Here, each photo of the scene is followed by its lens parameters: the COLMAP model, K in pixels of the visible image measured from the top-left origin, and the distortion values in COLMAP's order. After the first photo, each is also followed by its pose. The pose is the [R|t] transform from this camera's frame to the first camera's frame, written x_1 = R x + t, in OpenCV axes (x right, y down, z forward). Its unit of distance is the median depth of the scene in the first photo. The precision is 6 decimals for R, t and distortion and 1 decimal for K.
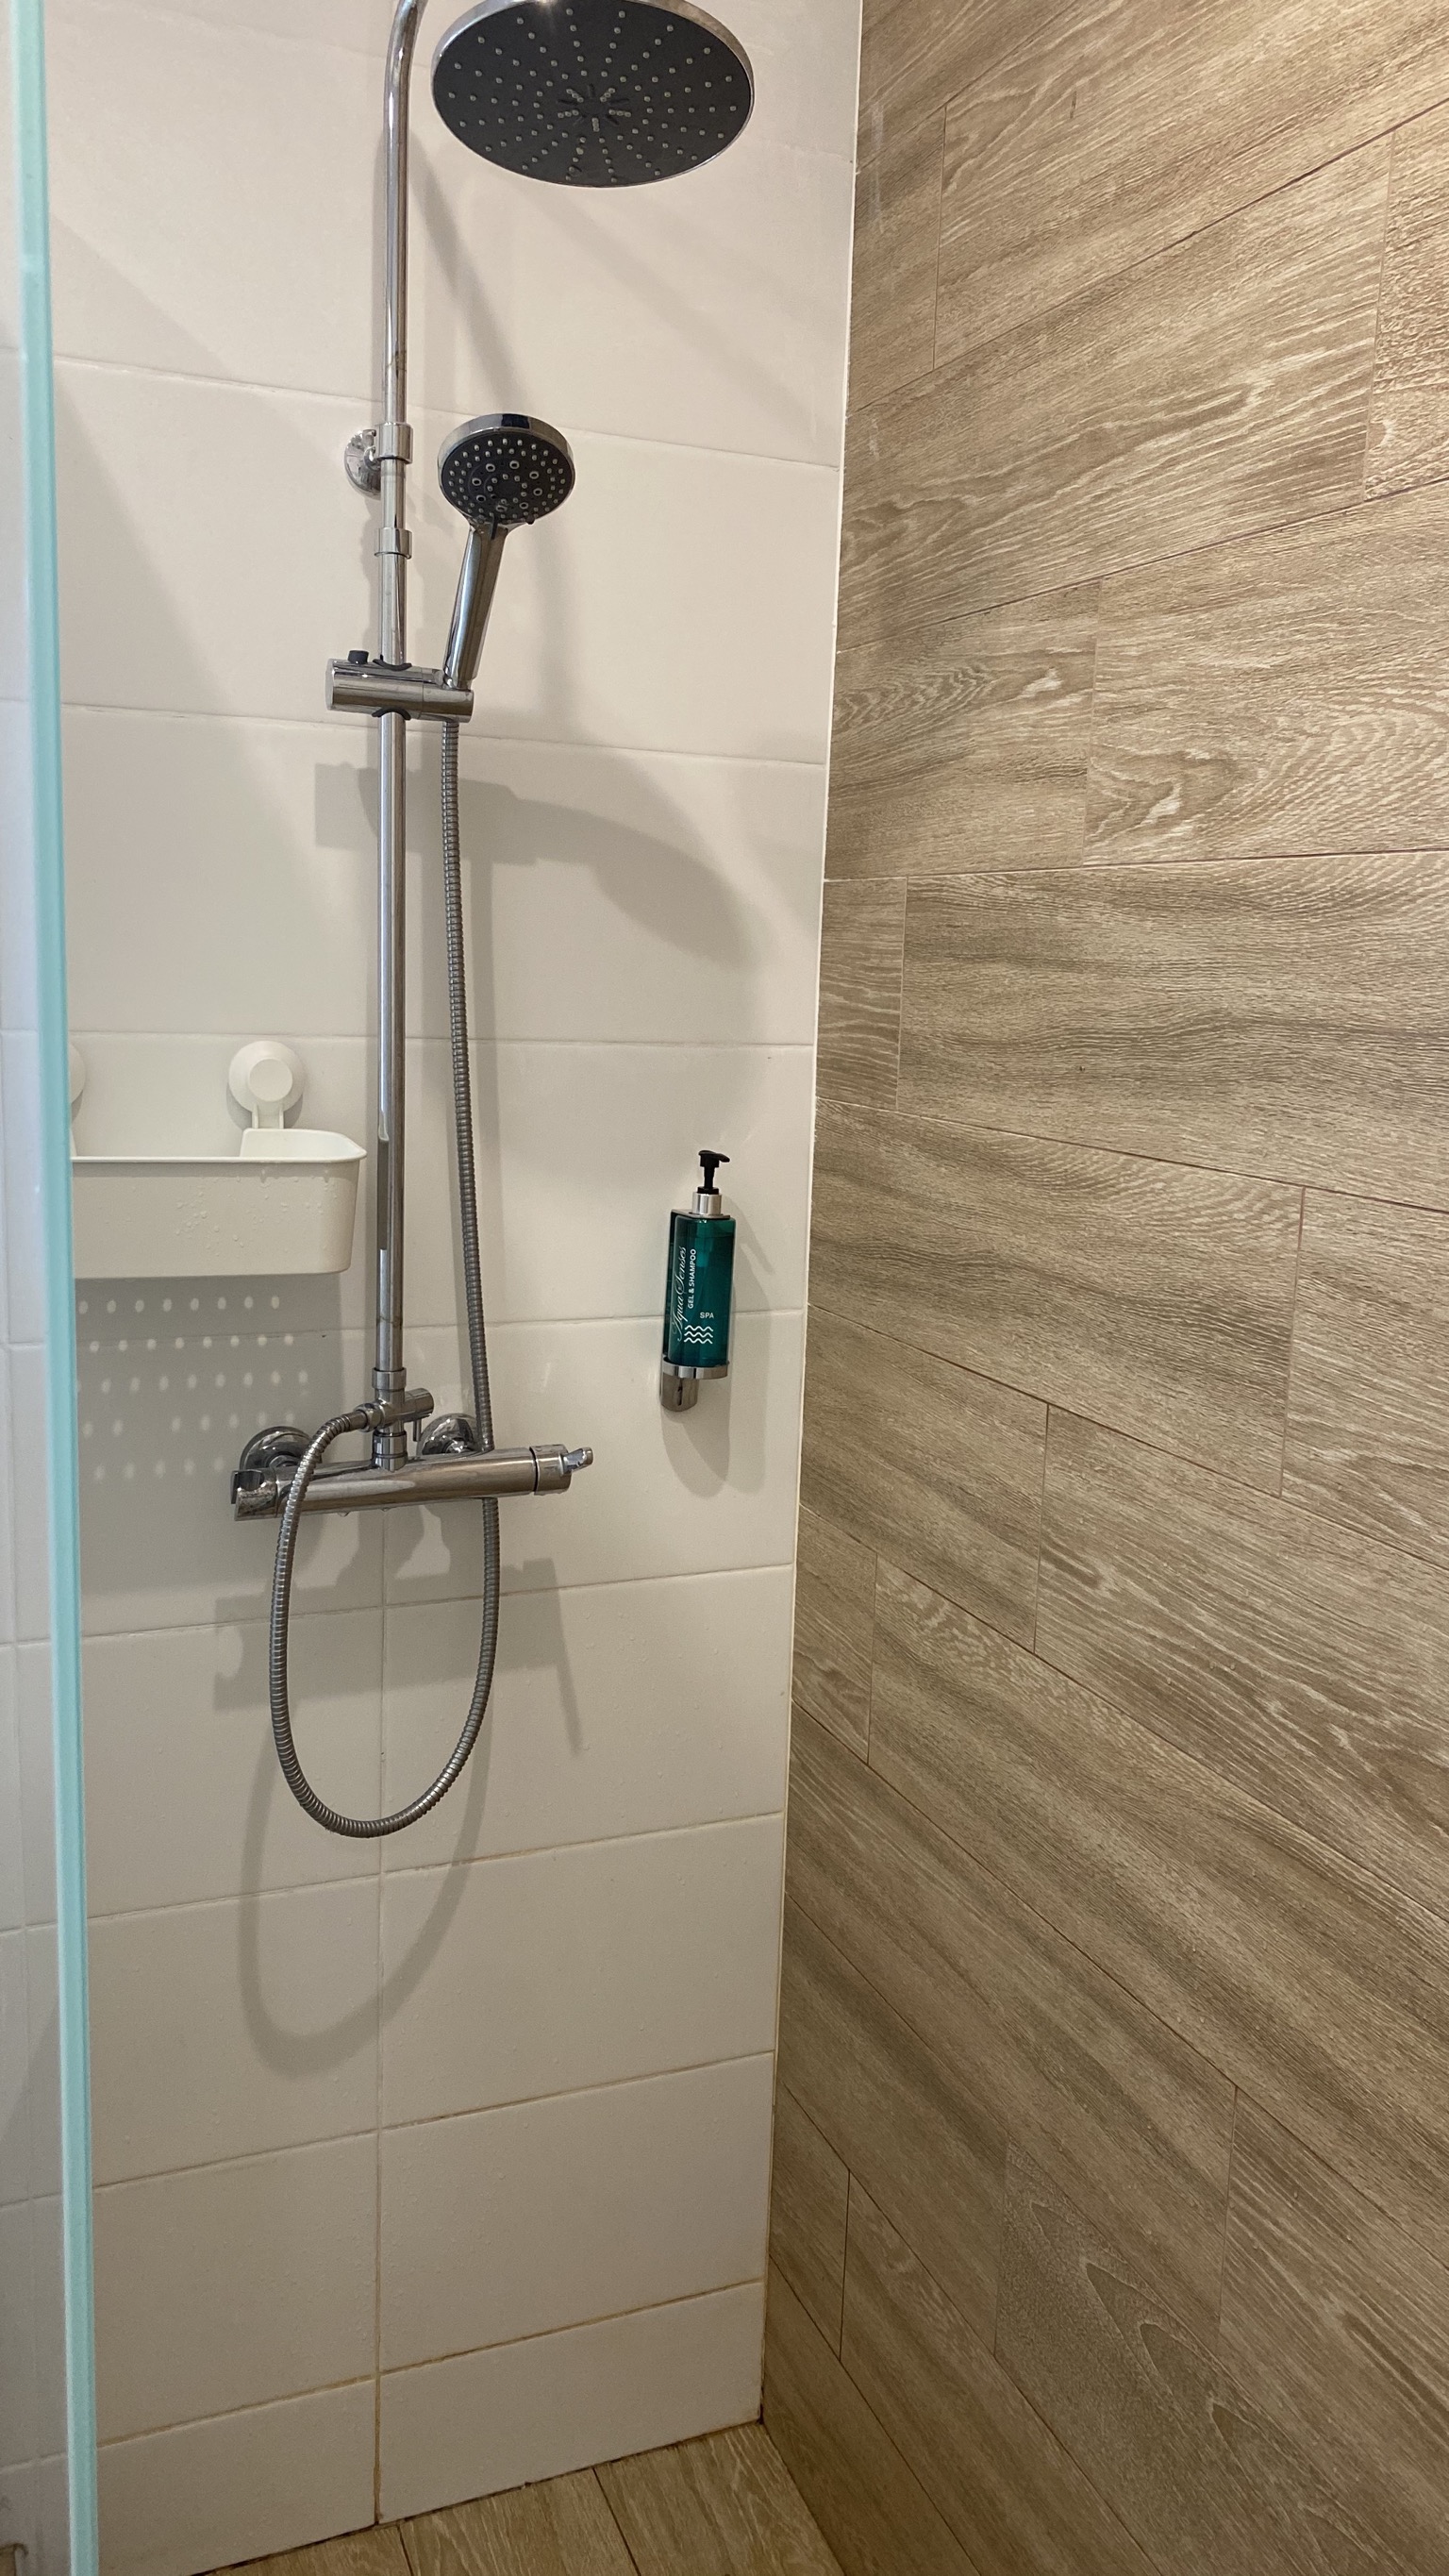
lens RADIAL K [[1983.2, 0, 724.2], [0, 1983.2, 1279.7], [0, 0, 1]] dist [0.068712, -0.038023]
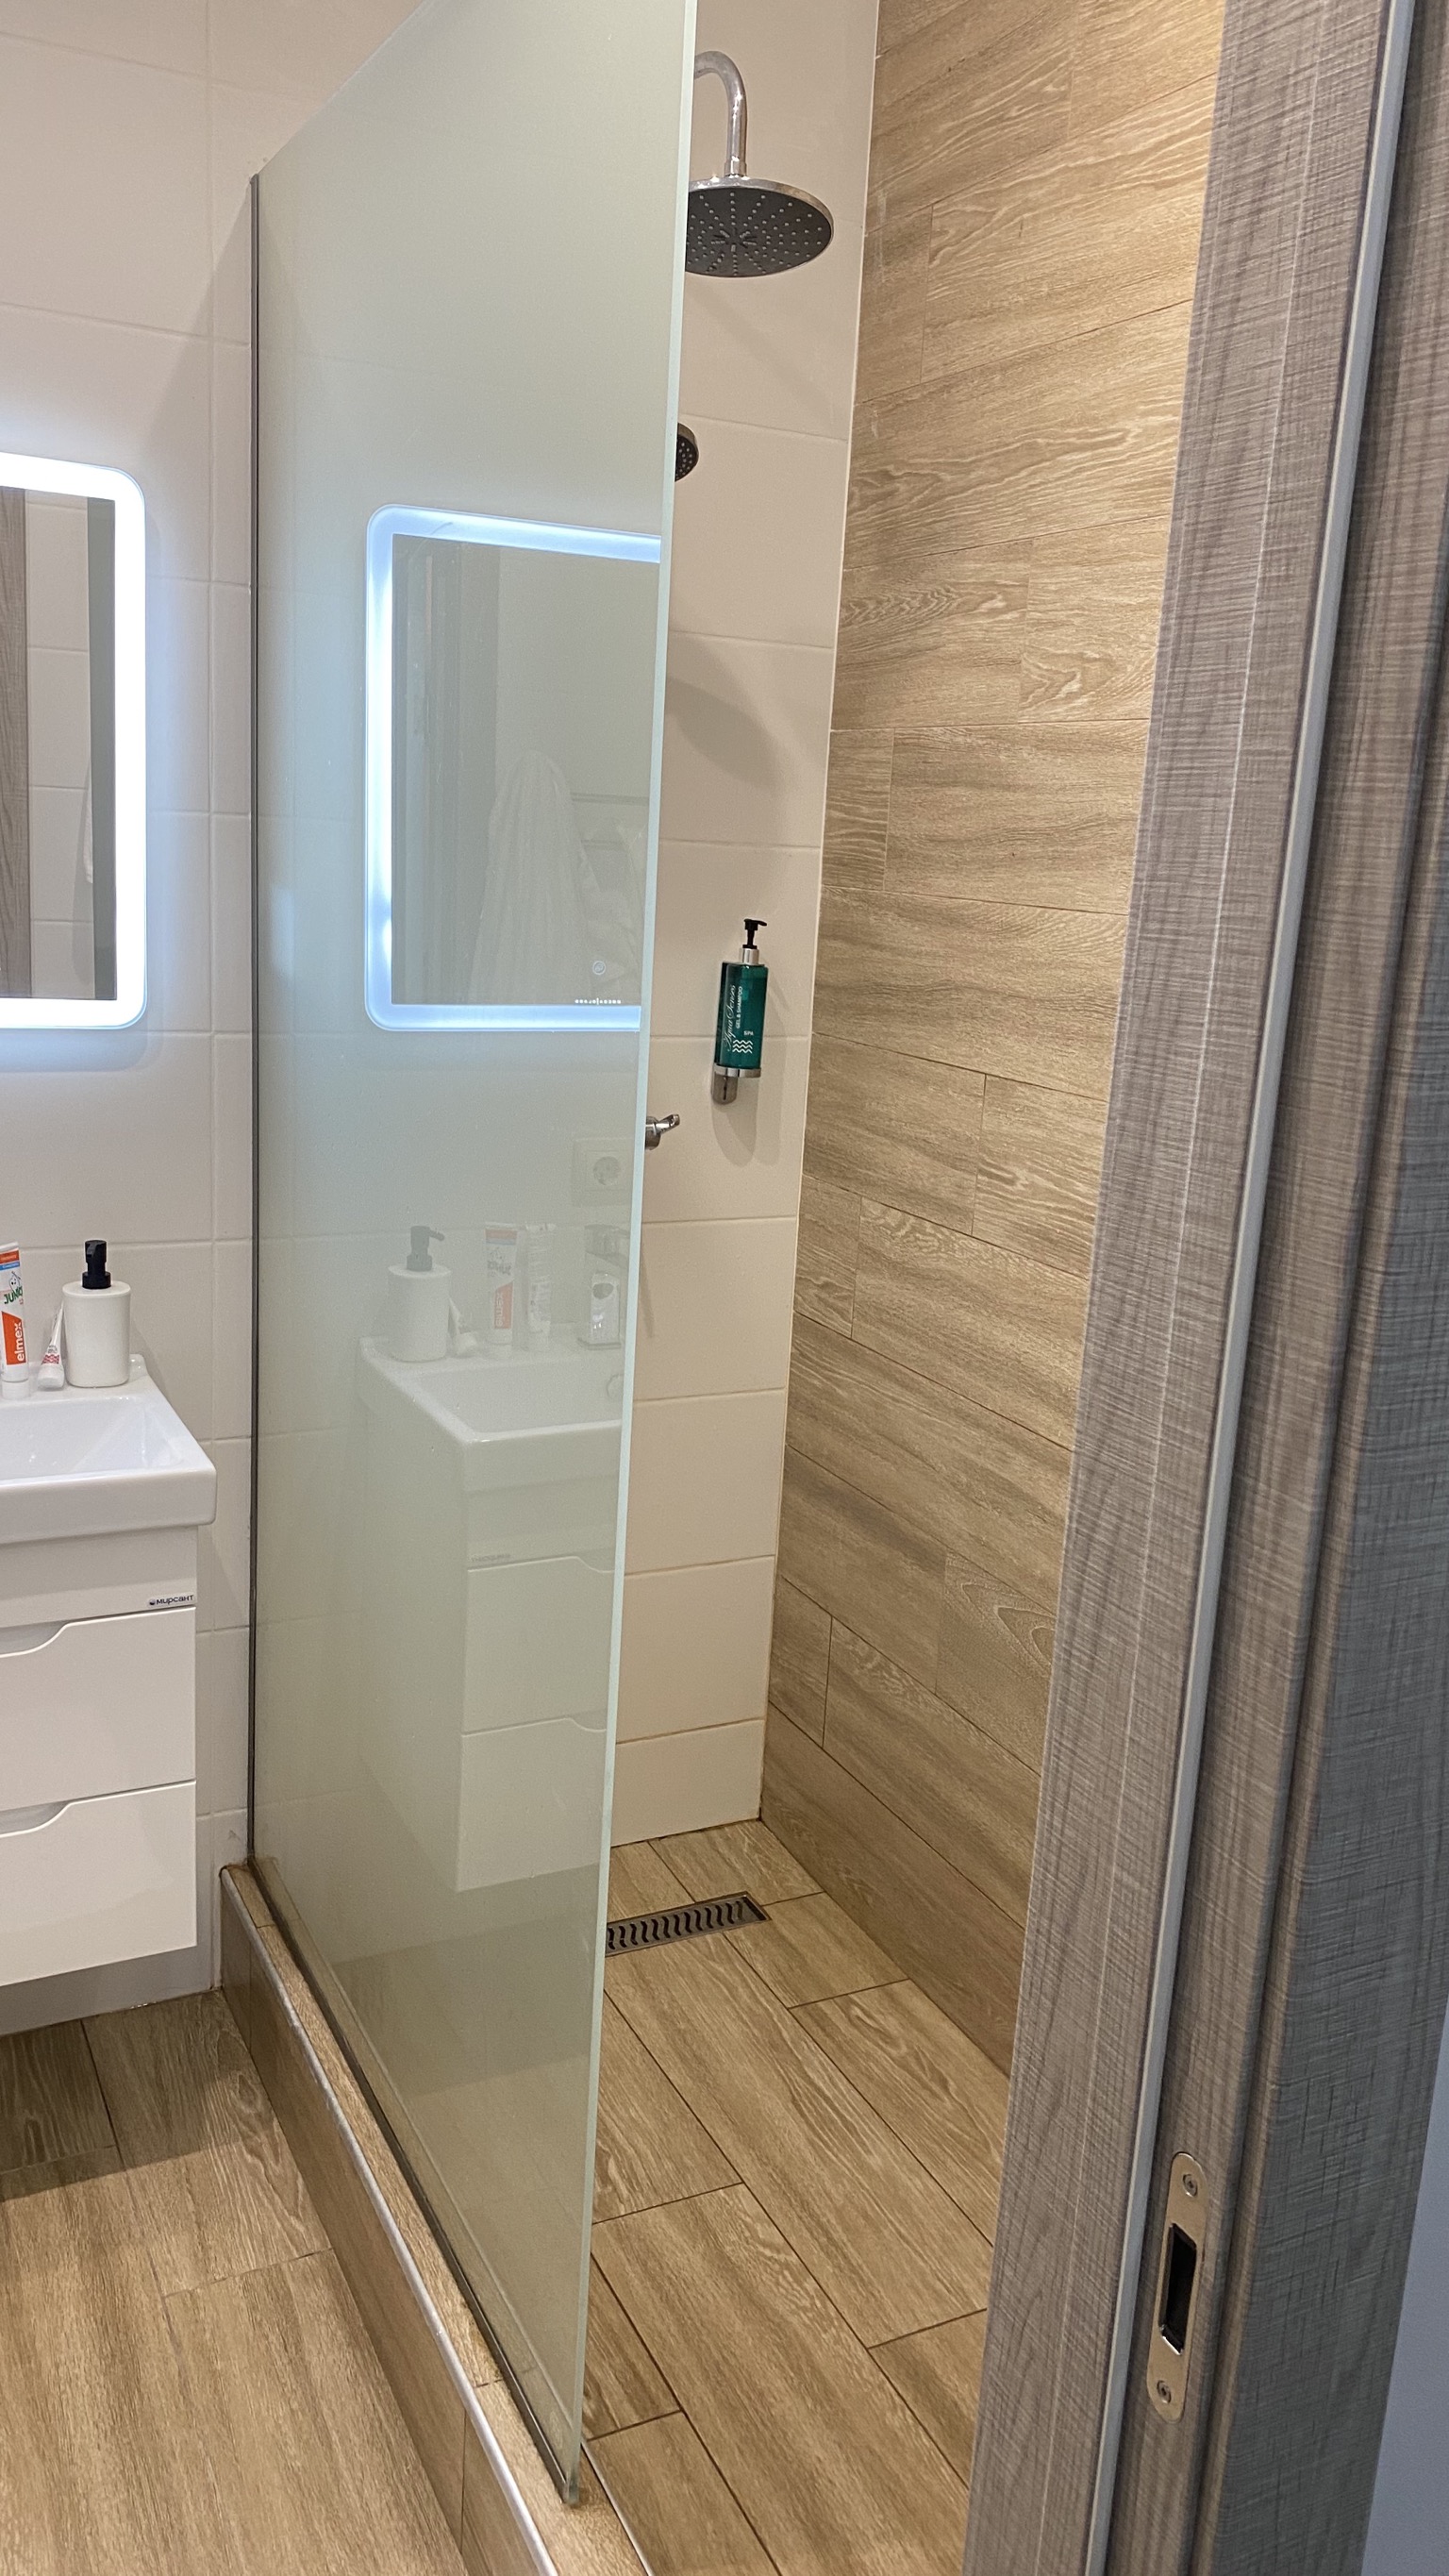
lens RADIAL K [[1983.2, 0, 716.3], [0, 1983.2, 1290.4], [0, 0, 1]] dist [0.068712, -0.038023]
pose [[0.997830, 0.004949, 0.065654, -0.145191], [-0.009456, 0.997606, 0.068506, 0.122299], [-0.065158, -0.068978, 0.995488, -0.537266]]
